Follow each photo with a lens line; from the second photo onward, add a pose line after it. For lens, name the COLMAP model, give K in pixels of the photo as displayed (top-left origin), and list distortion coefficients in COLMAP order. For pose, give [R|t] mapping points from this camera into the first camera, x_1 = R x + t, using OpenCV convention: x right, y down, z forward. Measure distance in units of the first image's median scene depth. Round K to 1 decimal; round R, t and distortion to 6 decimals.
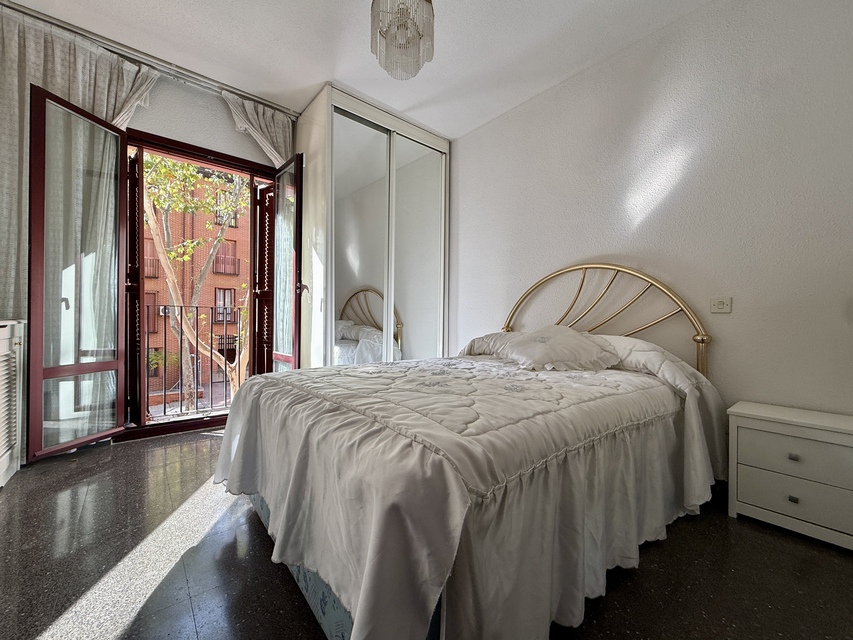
lens RADIAL K [[341.1, 0, 426.5], [0, 341.1, 320.0], [0, 0, 1]] dist [-0.001566, -0.000391]
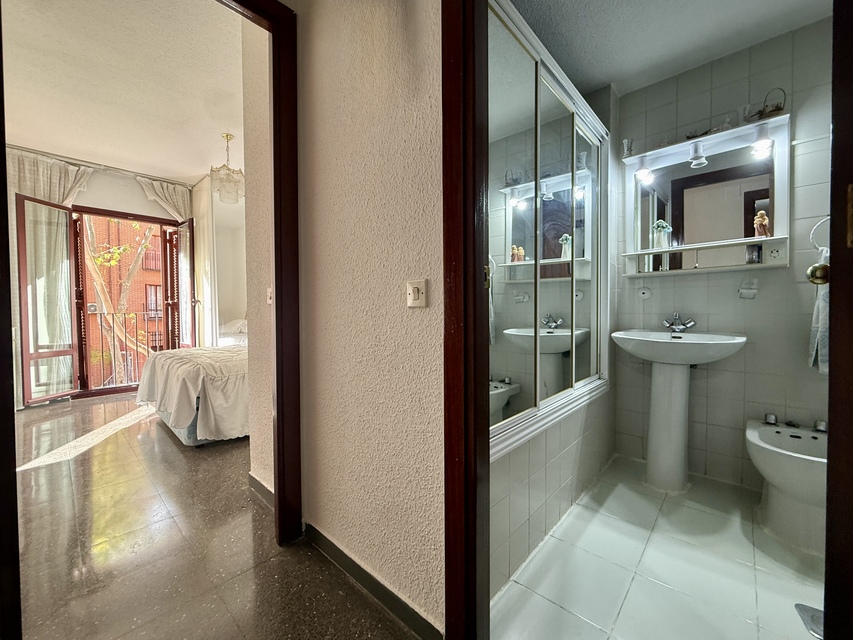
lens RADIAL K [[344.8, 0, 426.5], [0, 344.8, 320.0], [0, 0, 1]] dist [-0.001981, -0.000159]
pose [[0.992317, -0.018398, 0.122343, 0.498418], [0.015156, 0.999510, 0.027383, -0.036117], [-0.122787, -0.025319, 0.992110, -0.723643]]
